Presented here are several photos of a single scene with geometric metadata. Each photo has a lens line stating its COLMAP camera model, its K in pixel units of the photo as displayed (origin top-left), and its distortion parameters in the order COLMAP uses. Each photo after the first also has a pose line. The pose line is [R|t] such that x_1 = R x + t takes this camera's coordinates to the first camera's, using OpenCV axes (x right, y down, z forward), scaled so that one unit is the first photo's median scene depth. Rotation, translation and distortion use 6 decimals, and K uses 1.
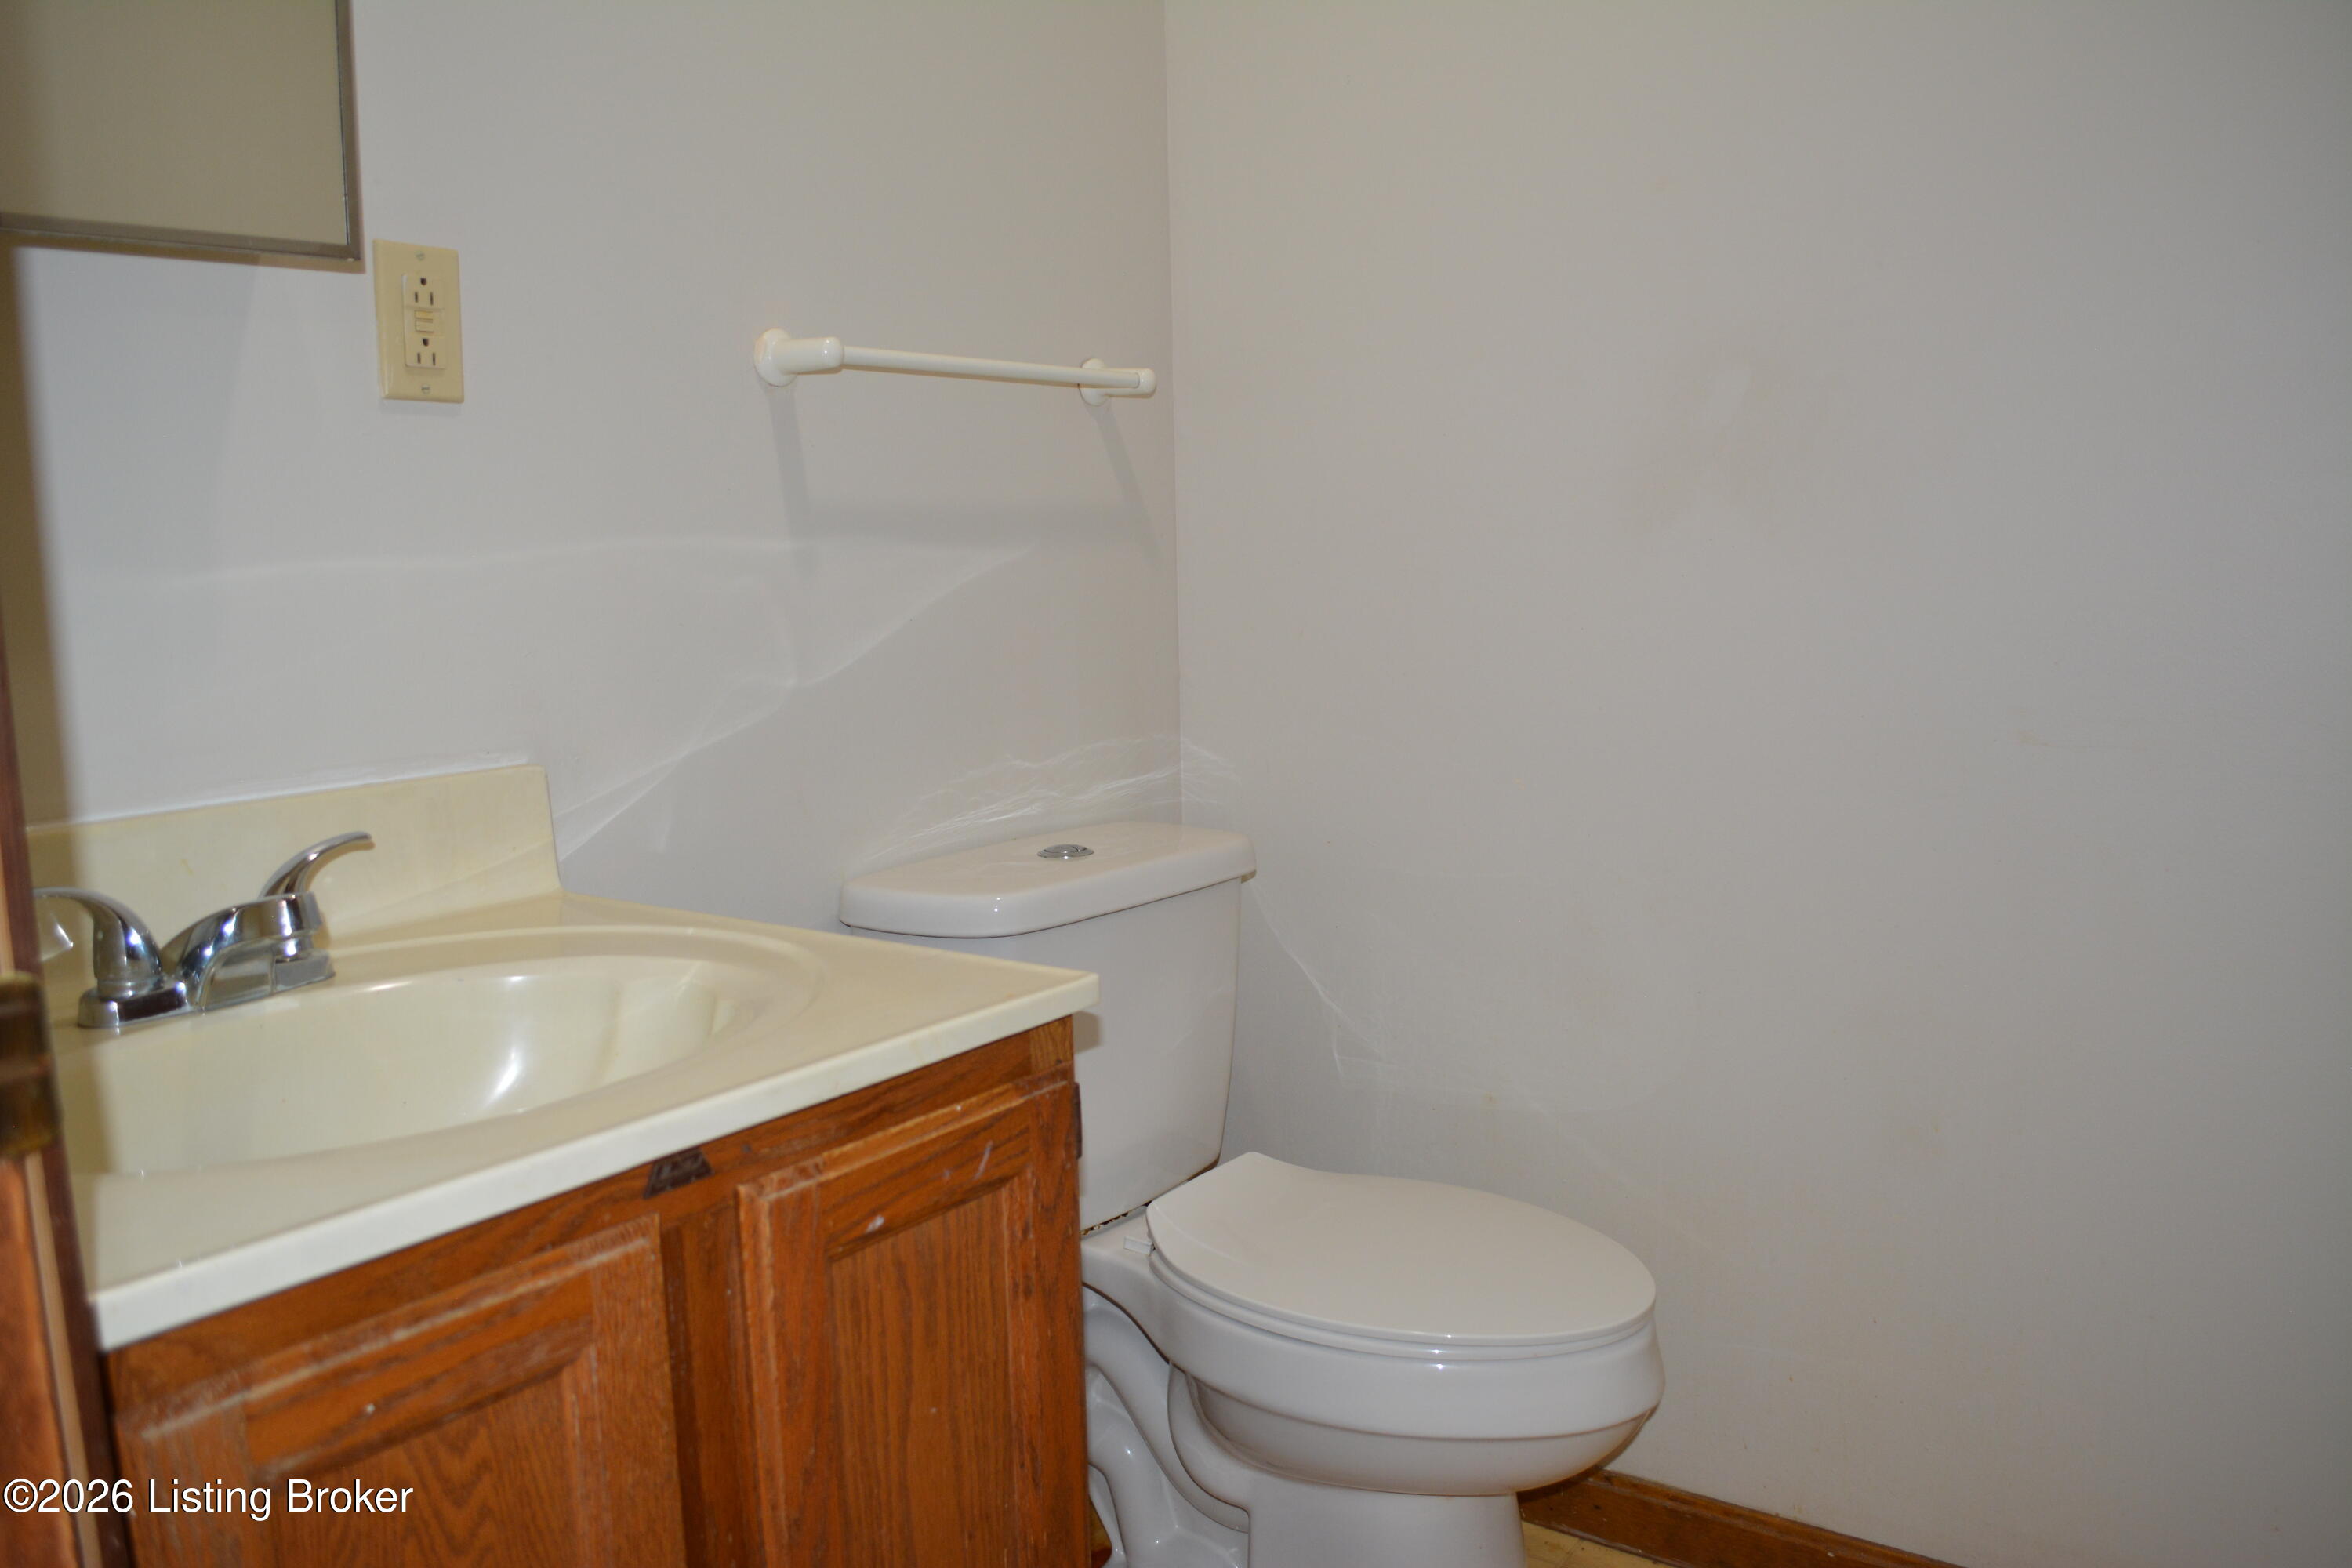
lens RADIAL K [[1853.8, 0, 1172.0], [0, 1853.8, 784.0], [0, 0, 1]] dist [-0.085686, 0.010208]
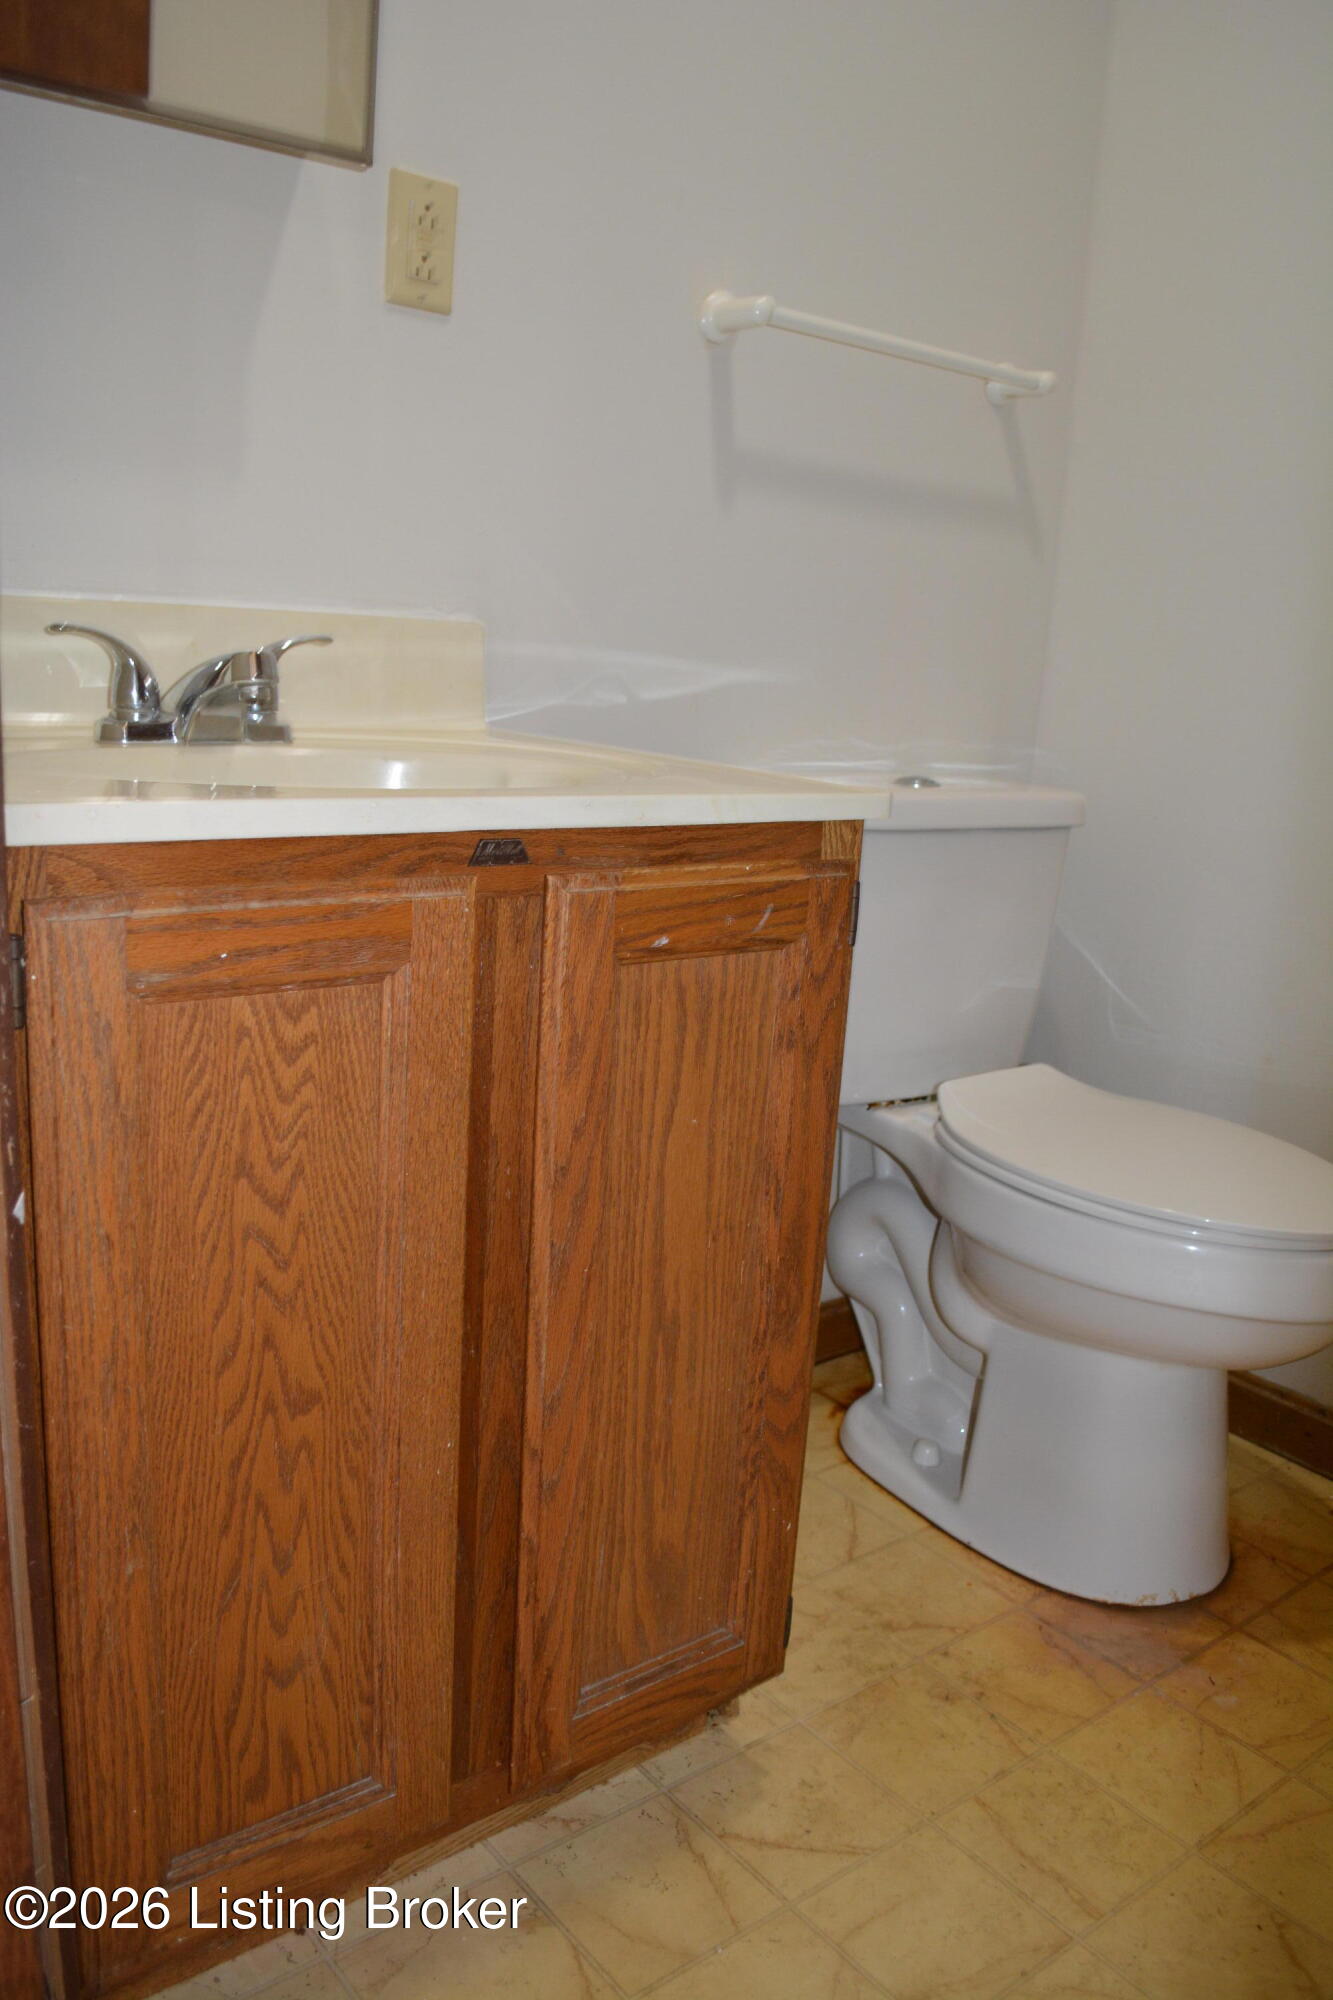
lens RADIAL K [[1576.4, 0, 655.5], [0, 1576.4, 1006.7], [0, 0, 1]] dist [-0.085686, 0.010208]
pose [[0.958185, 0.145949, -0.246132, 0.093565], [-0.121221, 0.986187, 0.112872, 0.166624], [0.259206, -0.078316, 0.962642, 0.010889]]
